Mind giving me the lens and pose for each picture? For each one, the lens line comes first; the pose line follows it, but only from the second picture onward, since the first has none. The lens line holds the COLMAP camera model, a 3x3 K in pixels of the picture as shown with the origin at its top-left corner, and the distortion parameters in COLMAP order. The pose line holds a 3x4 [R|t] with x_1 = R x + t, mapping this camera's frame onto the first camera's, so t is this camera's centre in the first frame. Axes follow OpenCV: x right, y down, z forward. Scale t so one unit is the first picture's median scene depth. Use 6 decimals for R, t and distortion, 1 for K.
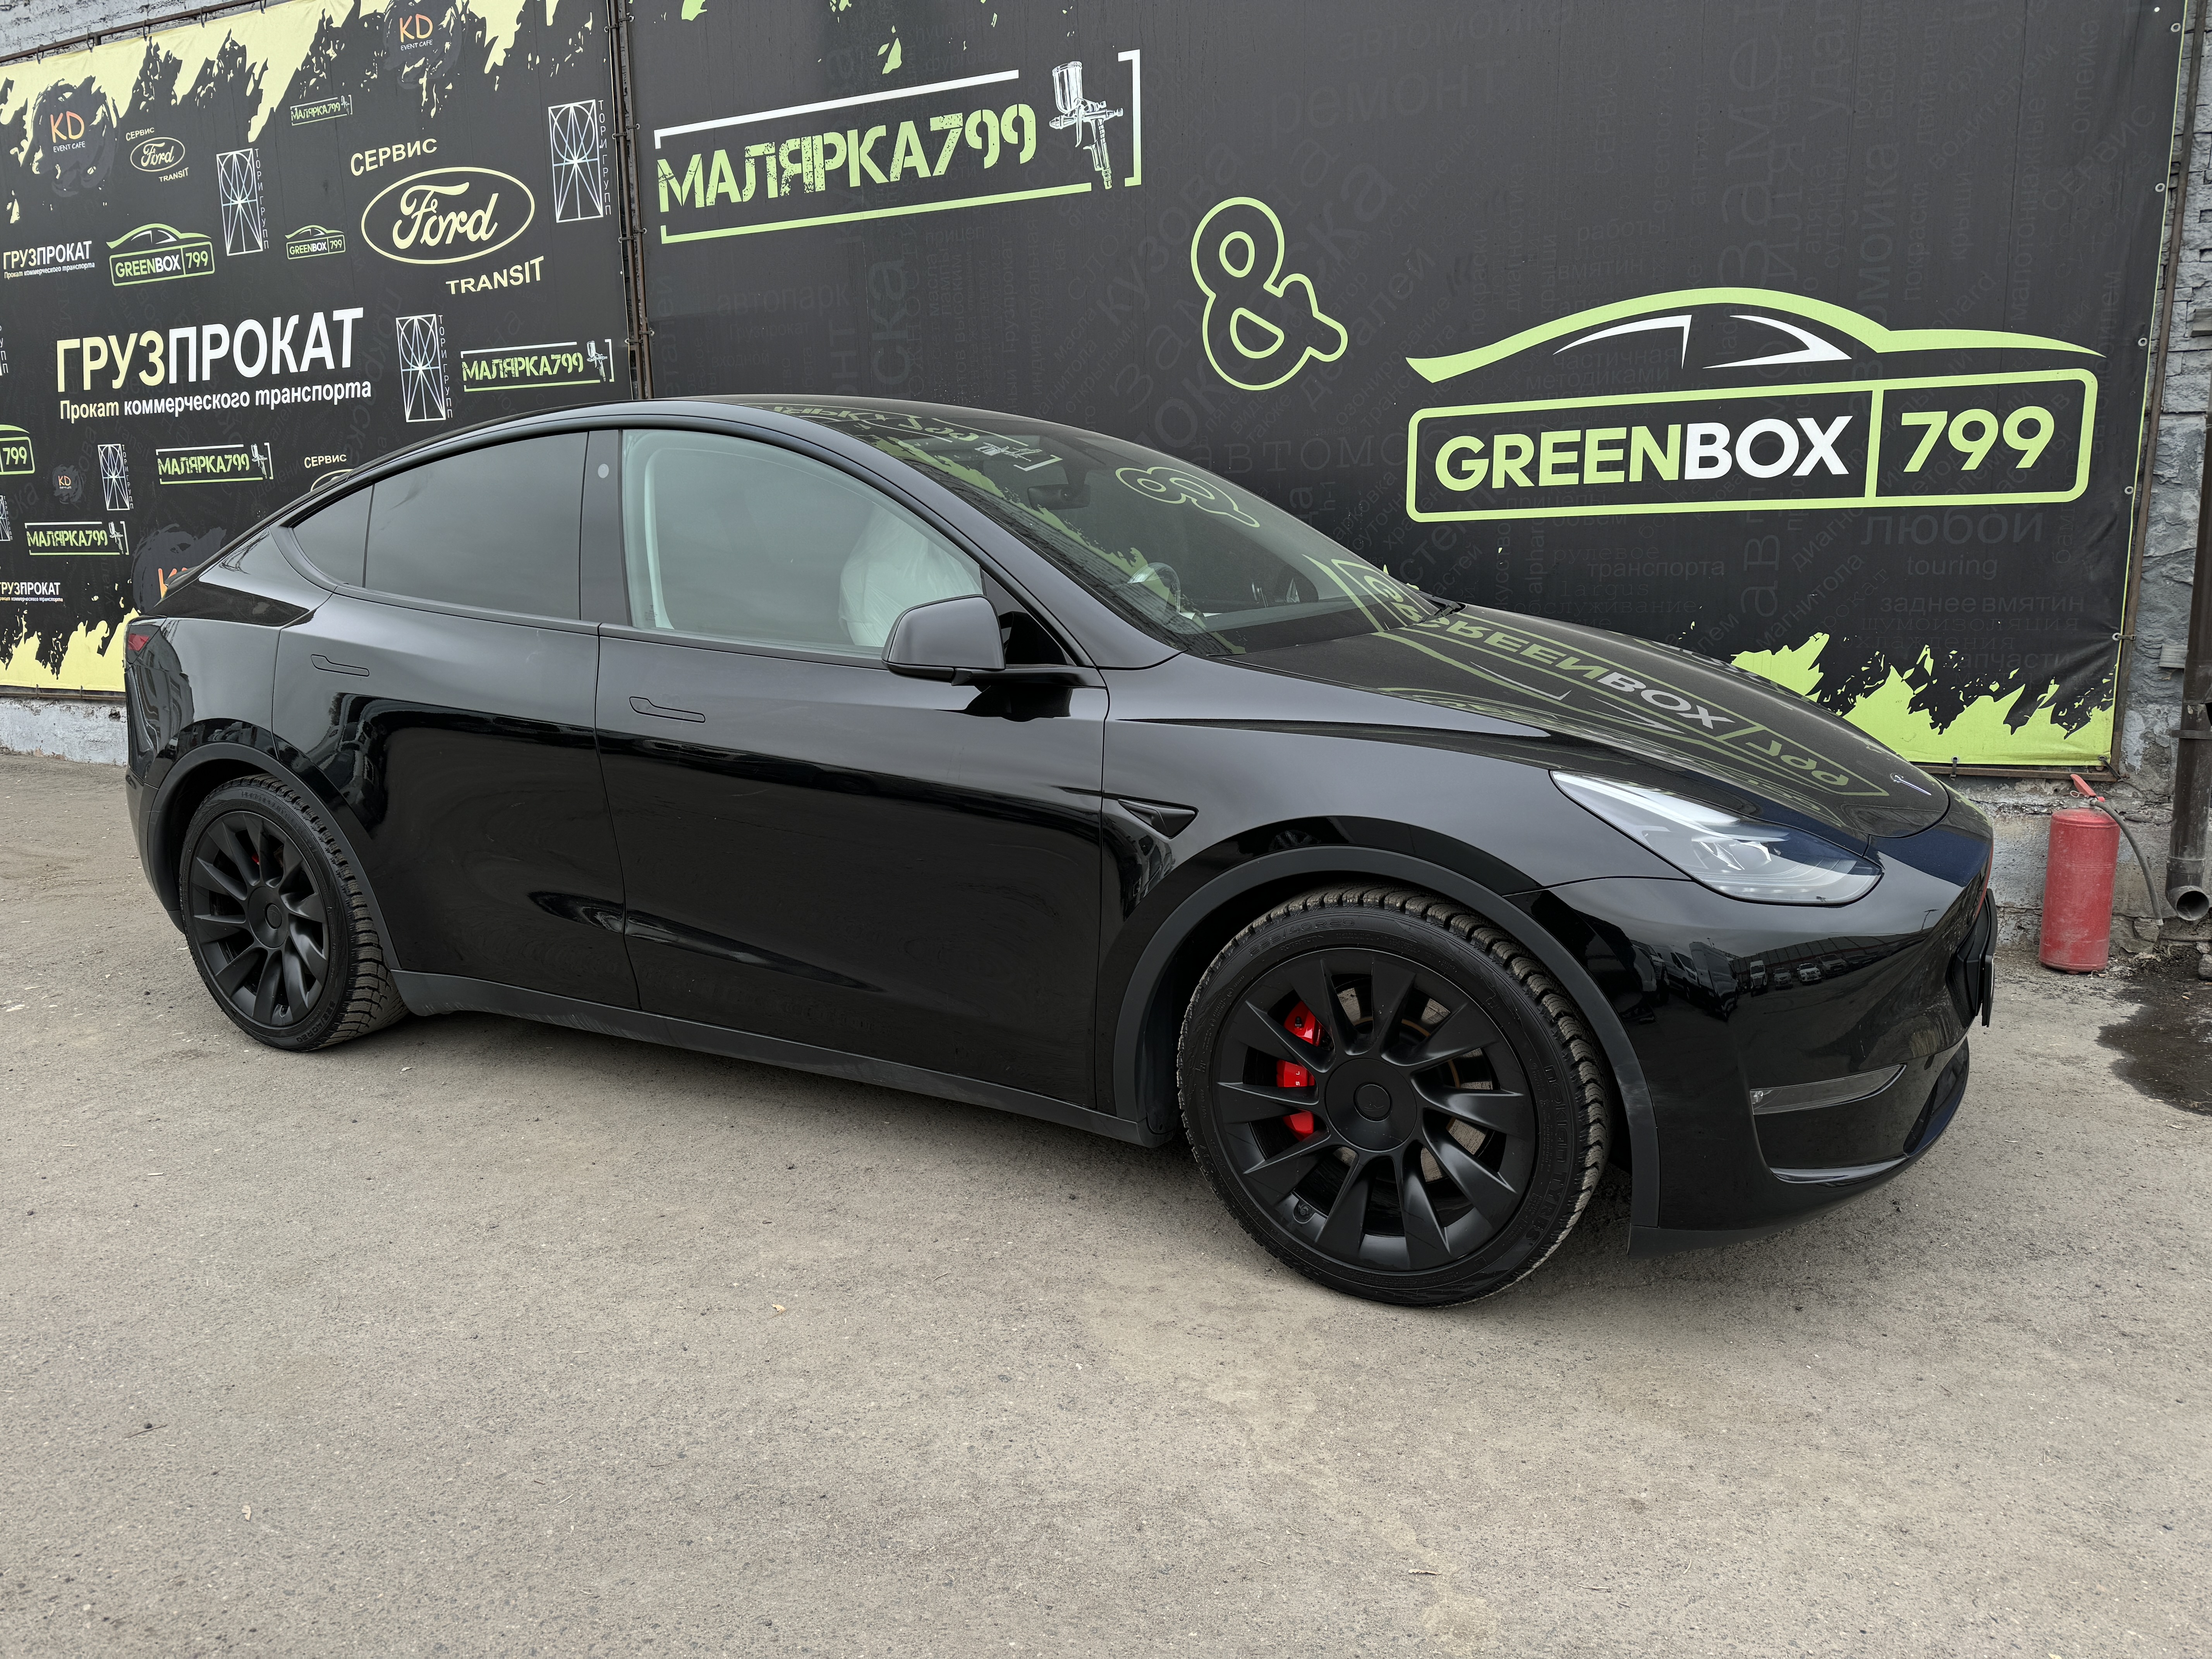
lens RADIAL K [[1495.0, 0, 1116.6], [0, 1495.0, 833.9], [0, 0, 1]] dist [0.000690, -0.003165]
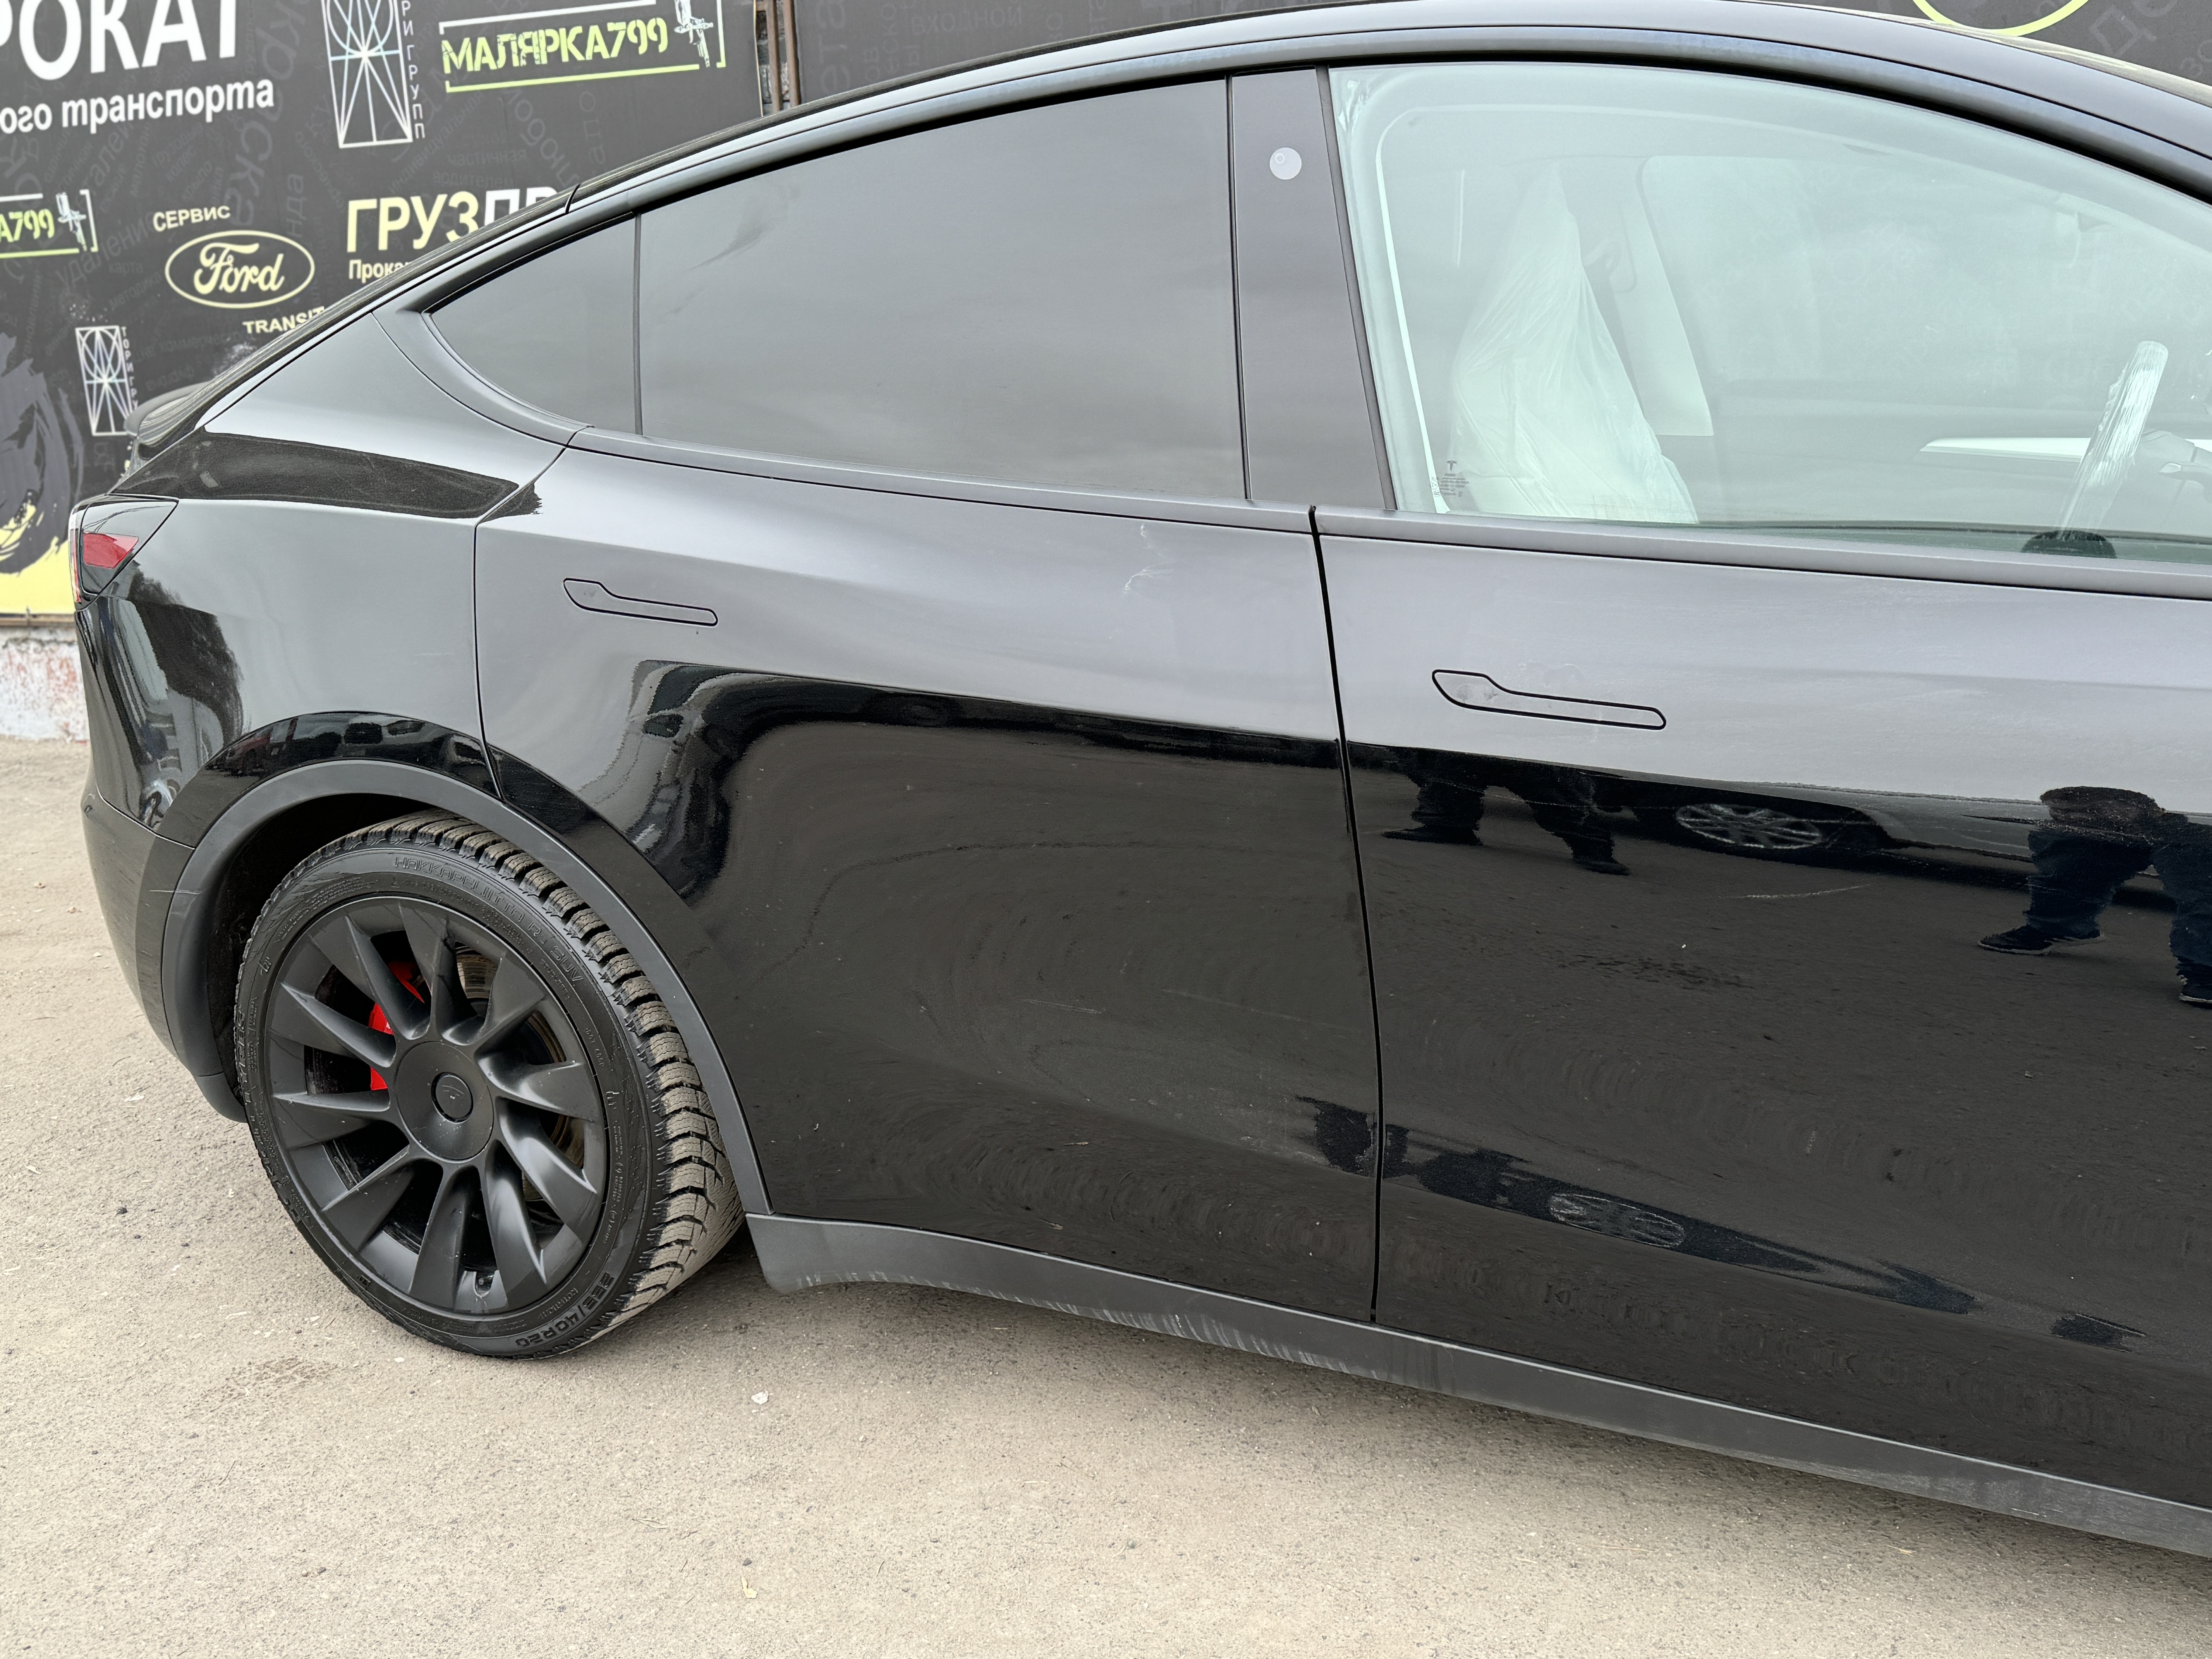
lens RADIAL K [[1908.7, 0, 1058.3], [0, 1908.7, 835.5], [0, 0, 1]] dist [0.052423, -0.063469]
pose [[0.999159, -0.028844, 0.029147, -0.226102], [0.027106, 0.997927, 0.058363, -0.039175], [-0.030770, -0.057523, 0.997870, 0.212533]]
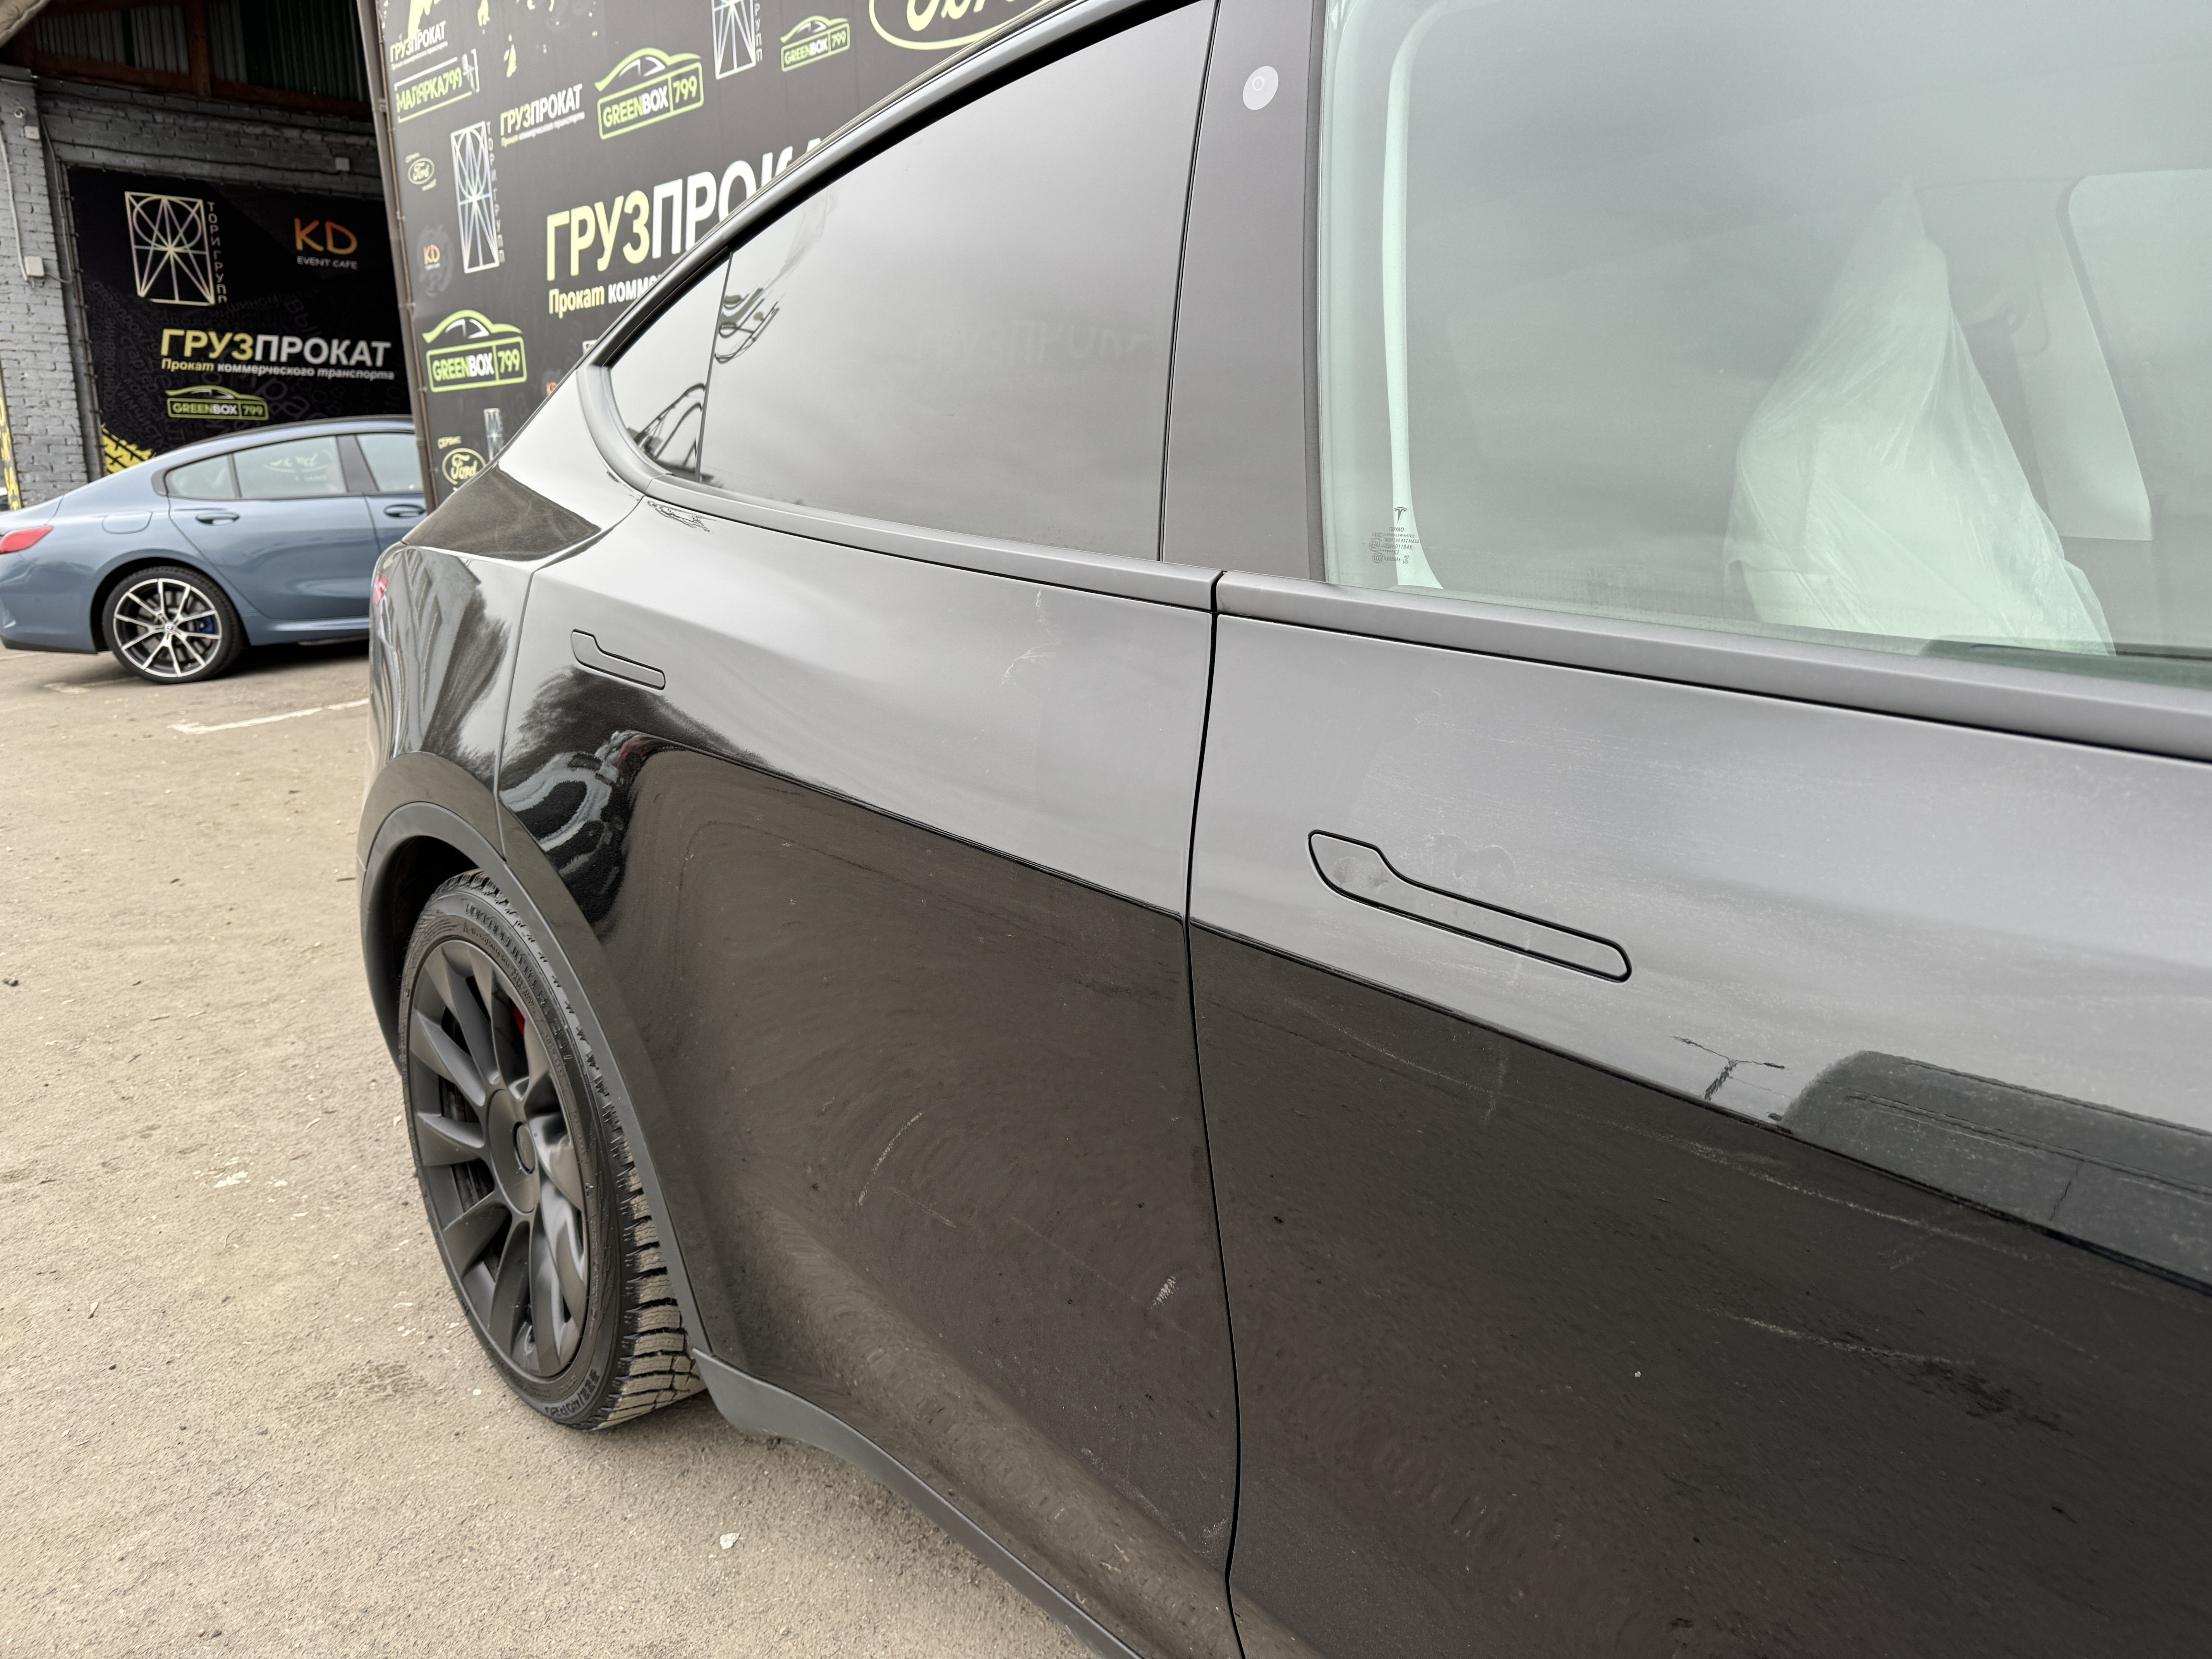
lens RADIAL K [[1495.0, 0, 1116.6], [0, 1495.0, 833.9], [0, 0, 1]] dist [0.000690, -0.003165]
pose [[0.942759, 0.071989, -0.325612, -0.133247], [-0.060980, 0.997173, 0.043905, -0.050419], [0.327852, -0.021536, 0.944483, 0.357364]]
